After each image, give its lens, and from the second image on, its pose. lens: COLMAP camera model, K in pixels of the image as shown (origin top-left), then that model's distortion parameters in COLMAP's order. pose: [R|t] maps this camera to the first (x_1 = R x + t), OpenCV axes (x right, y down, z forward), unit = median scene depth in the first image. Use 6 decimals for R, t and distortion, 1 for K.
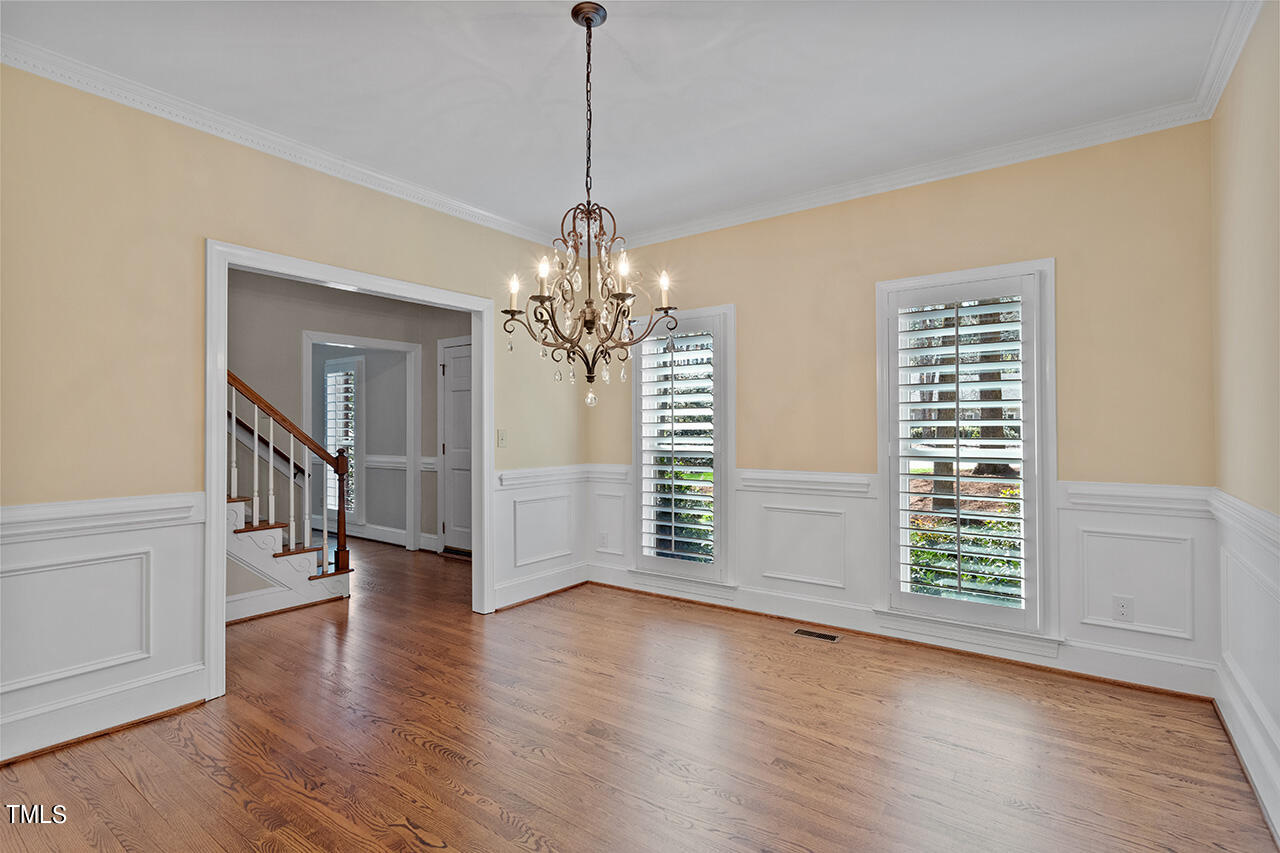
lens RADIAL K [[607.6, 0, 640.0], [0, 607.6, 426.5], [0, 0, 1]] dist [0.017041, 0.000349]
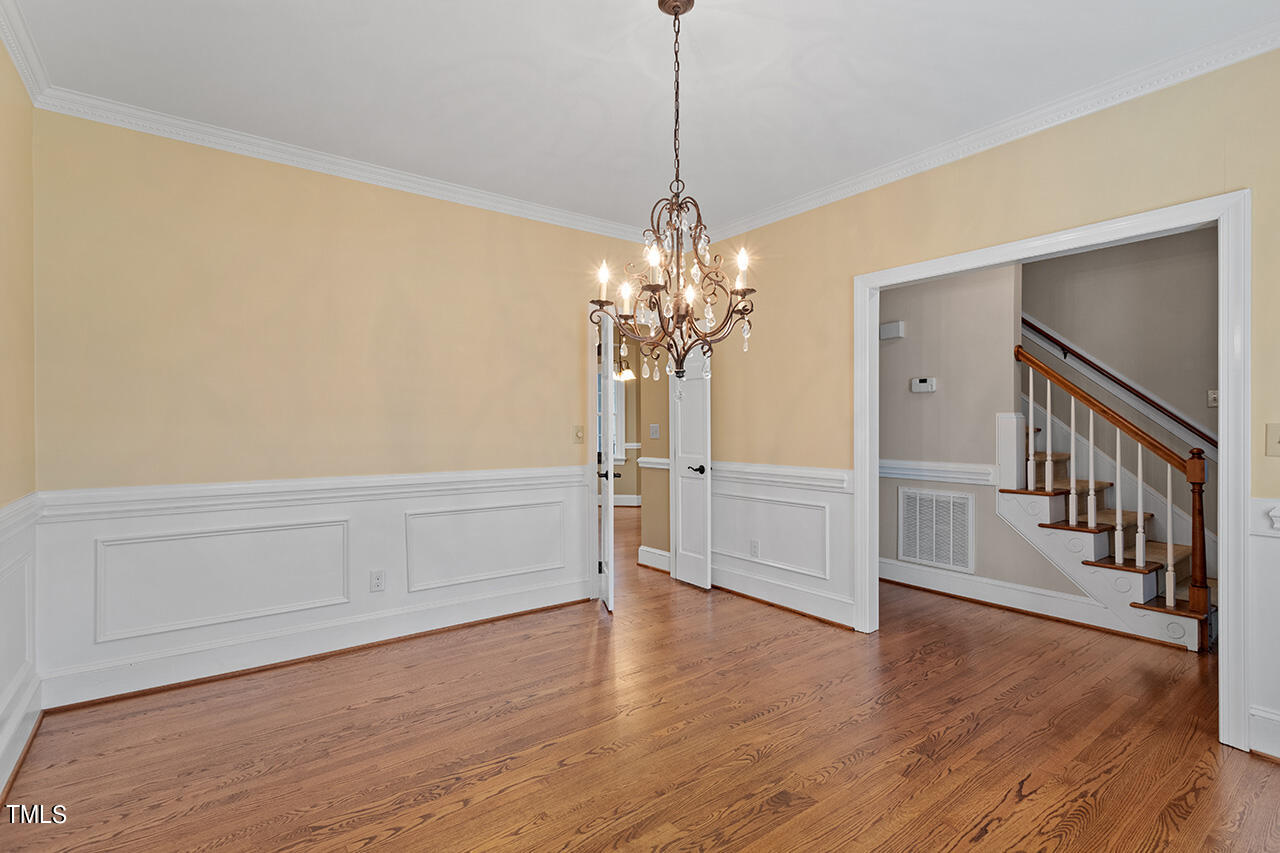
lens RADIAL K [[607.6, 0, 640.0], [0, 607.6, 426.5], [0, 0, 1]] dist [0.017041, 0.000349]
pose [[-0.284829, 0.008080, -0.958544, 0.689182], [0.008076, 0.999949, 0.006030, 0.000038], [0.958544, -0.006024, -0.284879, 0.956767]]
